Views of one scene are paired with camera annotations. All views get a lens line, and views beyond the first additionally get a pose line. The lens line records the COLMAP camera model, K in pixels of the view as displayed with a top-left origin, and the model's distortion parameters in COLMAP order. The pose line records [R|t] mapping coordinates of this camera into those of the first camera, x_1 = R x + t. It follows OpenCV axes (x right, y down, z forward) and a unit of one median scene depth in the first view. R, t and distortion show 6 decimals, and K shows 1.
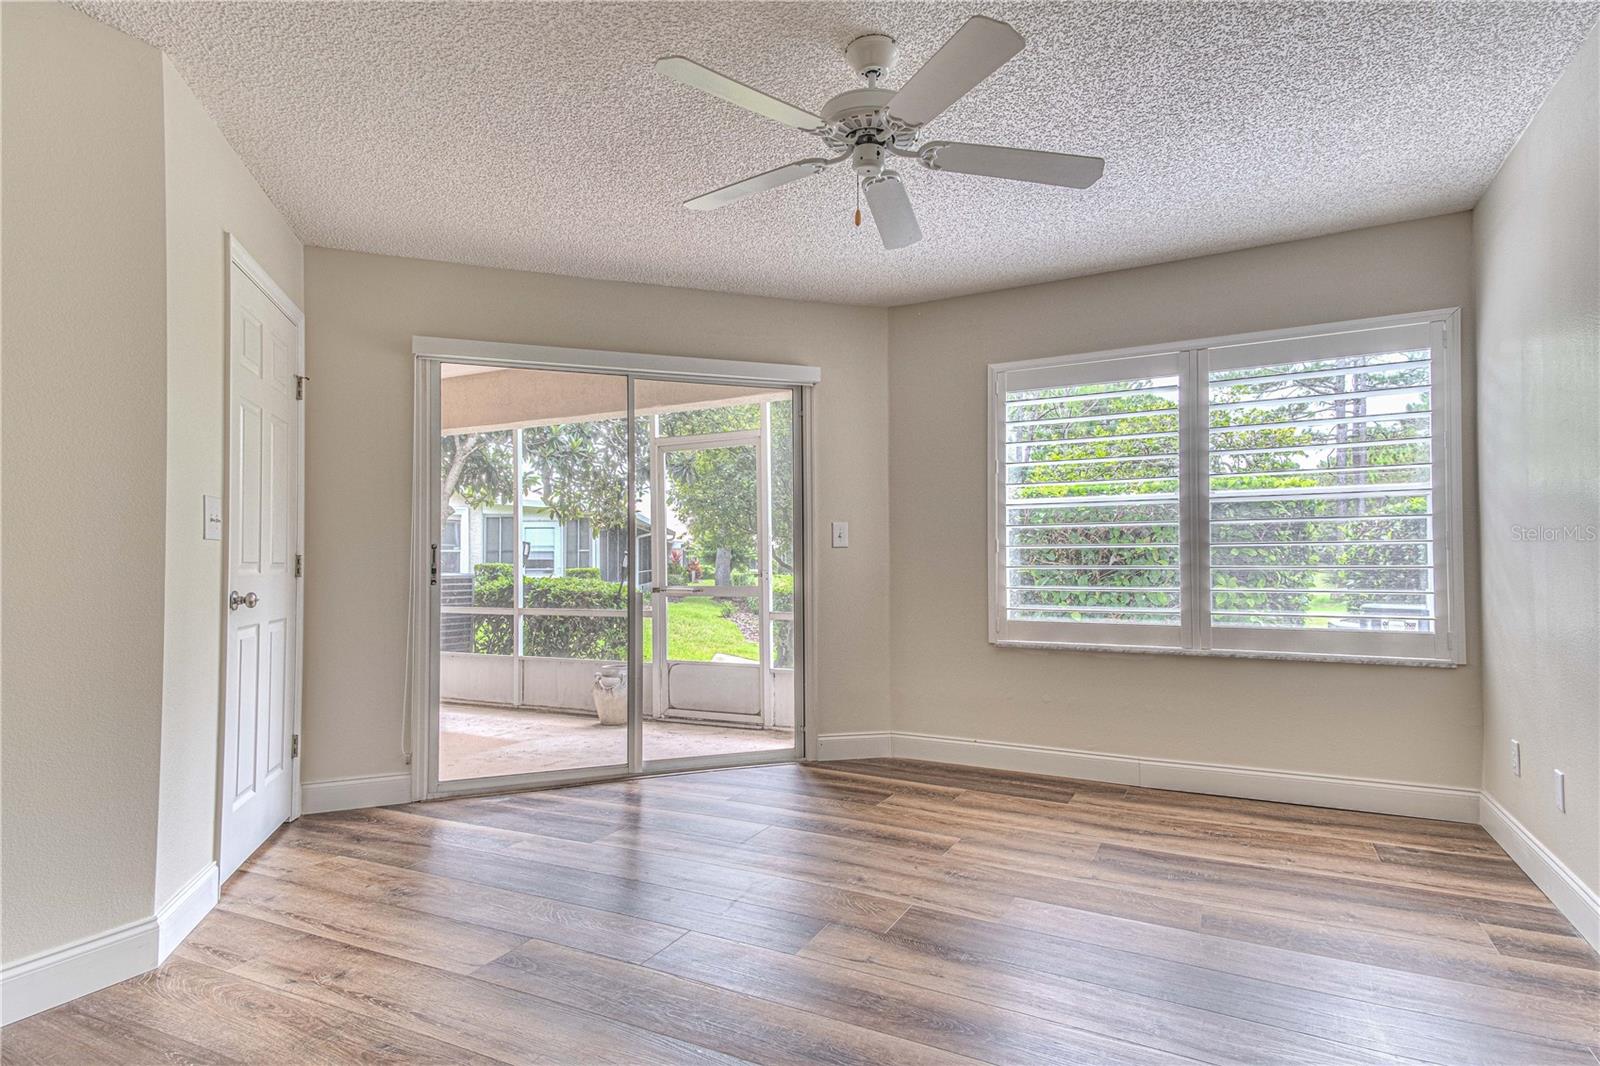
lens RADIAL K [[847.3, 0, 817.6], [0, 847.3, 527.5], [0, 0, 1]] dist [0.063284, -0.018139]
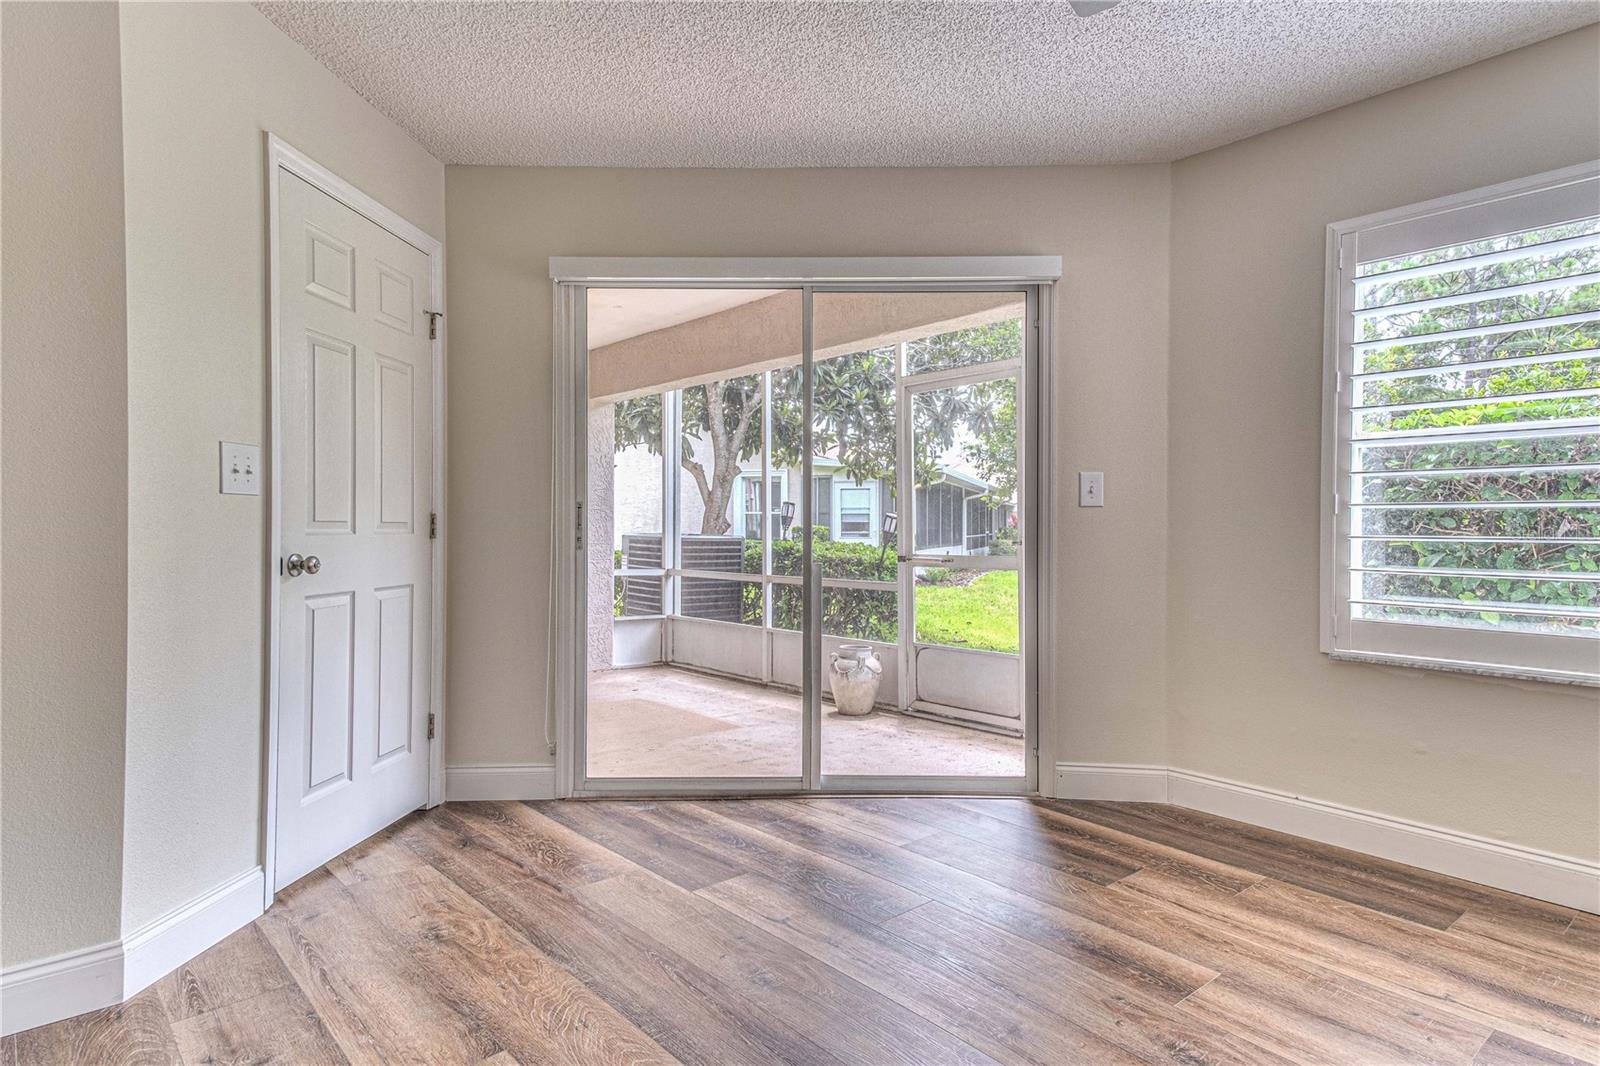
lens RADIAL K [[919.8, 0, 835.2], [0, 919.8, 526.5], [0, 0, 1]] dist [0.073892, -0.025526]
pose [[0.937564, 0.007788, -0.347725, 0.102987], [0.006549, 0.999177, 0.040036, 0.007308], [0.347750, -0.039814, 0.936742, 0.201773]]
